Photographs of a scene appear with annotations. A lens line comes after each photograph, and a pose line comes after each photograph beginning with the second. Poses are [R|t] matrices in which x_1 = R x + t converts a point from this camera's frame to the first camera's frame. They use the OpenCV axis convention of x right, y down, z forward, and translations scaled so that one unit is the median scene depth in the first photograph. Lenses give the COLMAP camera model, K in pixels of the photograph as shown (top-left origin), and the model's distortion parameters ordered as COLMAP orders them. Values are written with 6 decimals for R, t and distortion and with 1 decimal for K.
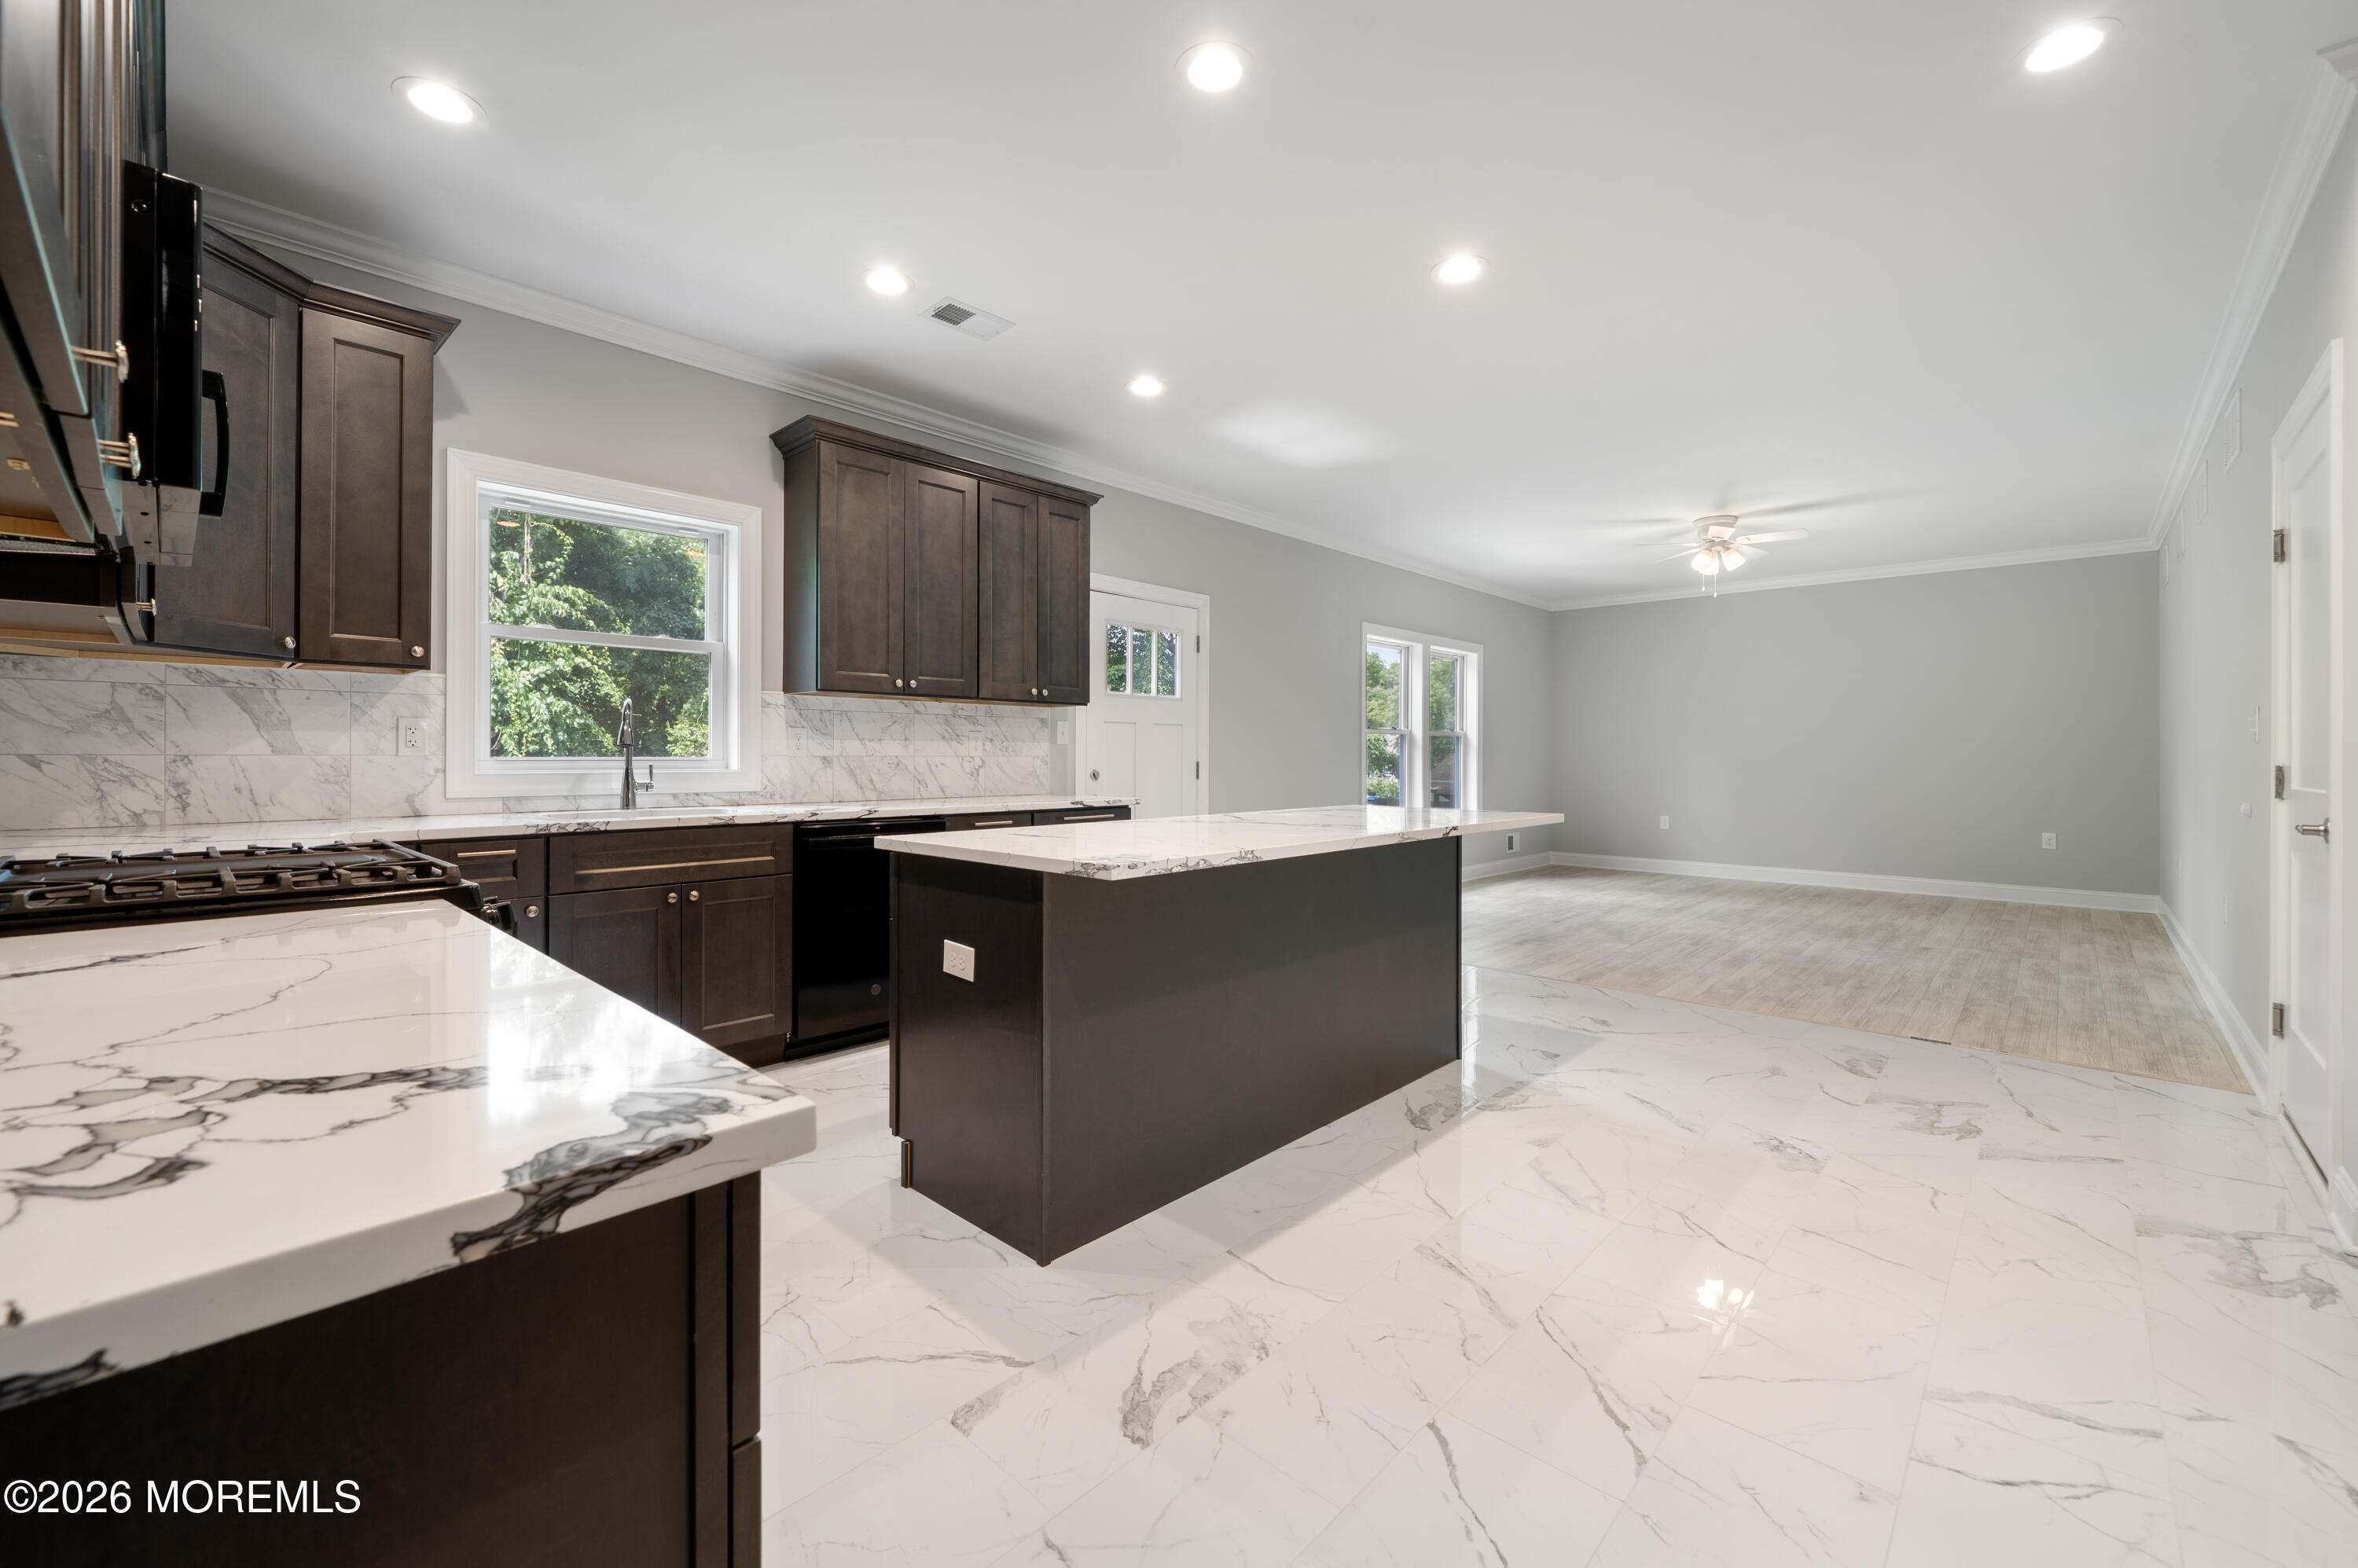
lens RADIAL K [[953.5, 0, 1158.5], [0, 953.5, 773.4], [0, 0, 1]] dist [-0.001238, 0.000342]
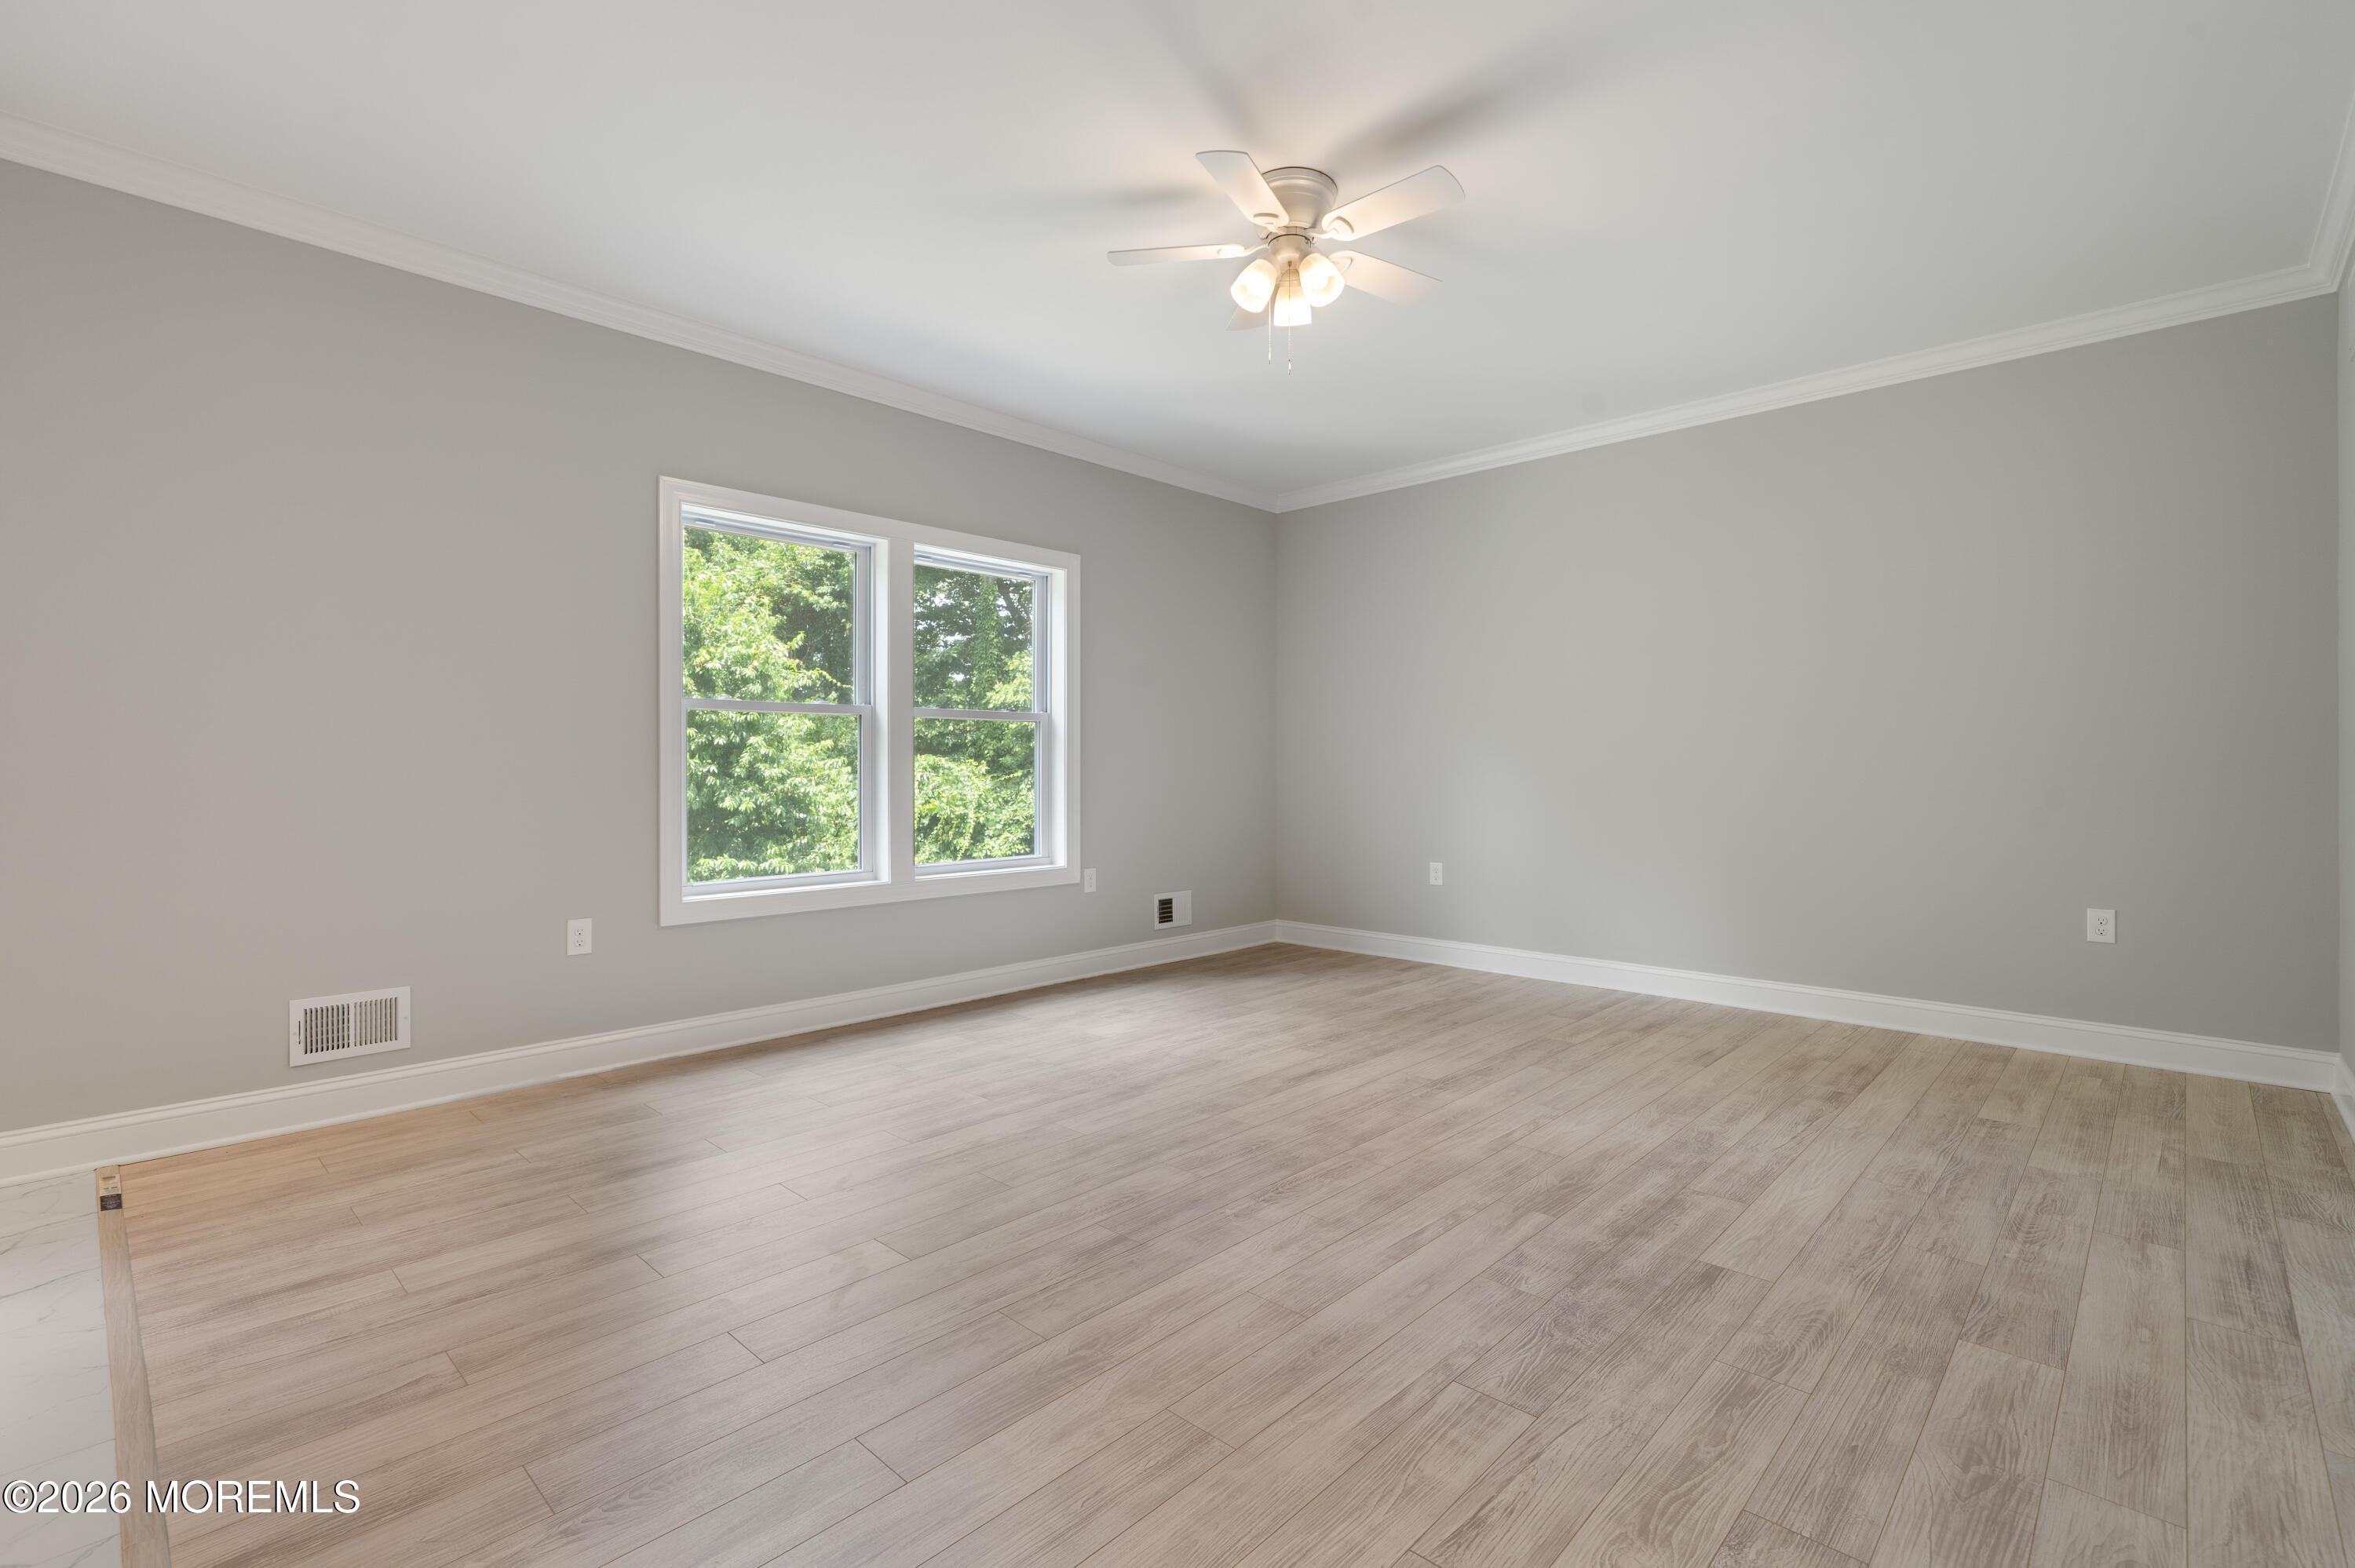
lens RADIAL K [[1028.6, 0, 1197.5], [0, 1028.6, 783.8], [0, 0, 1]] dist [-0.000978, 0.001630]
pose [[0.999982, -0.005024, -0.003129, 0.708689], [0.005020, 0.999987, -0.001186, -0.003205], [0.003135, 0.001170, 0.999994, 0.706412]]
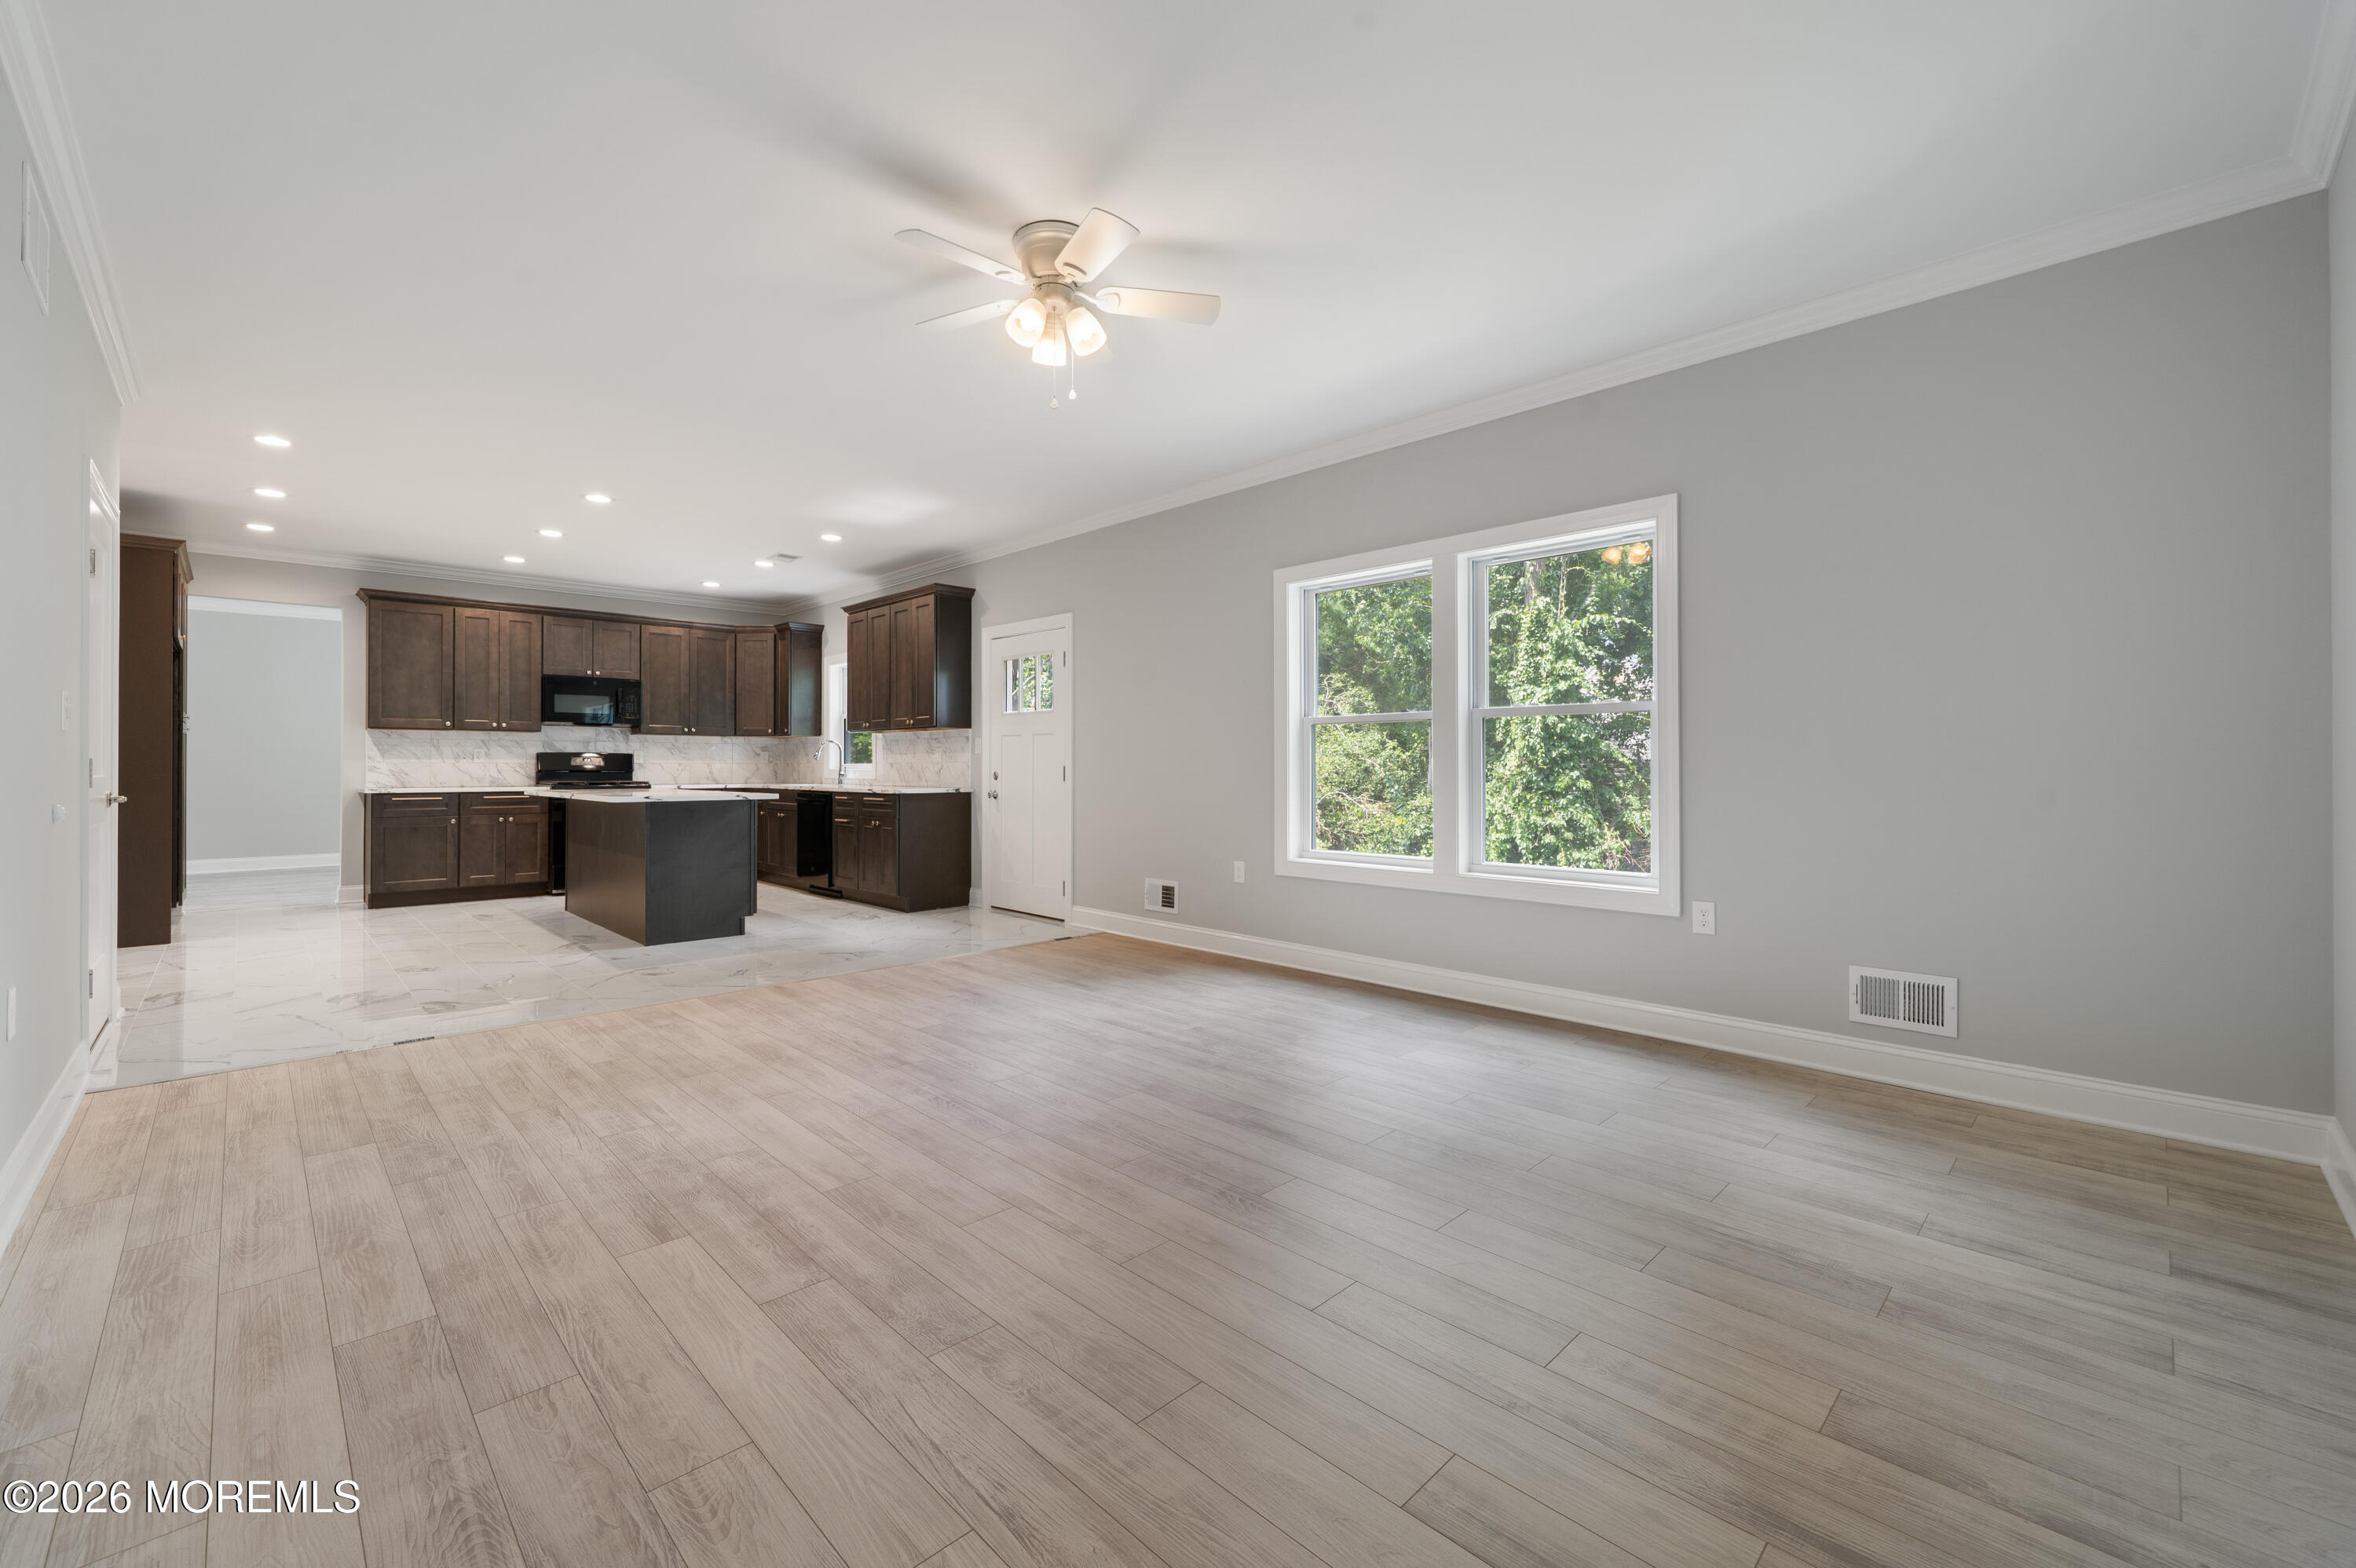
lens RADIAL K [[952.6, 0, 1169.5], [0, 952.6, 765.6], [0, 0, 1]] dist [-0.001238, 0.000342]
pose [[-0.037198, -0.005859, -0.999291, 1.336266], [-0.019550, 0.999796, -0.005134, -0.011298], [0.999117, 0.019345, -0.037305, 1.370625]]
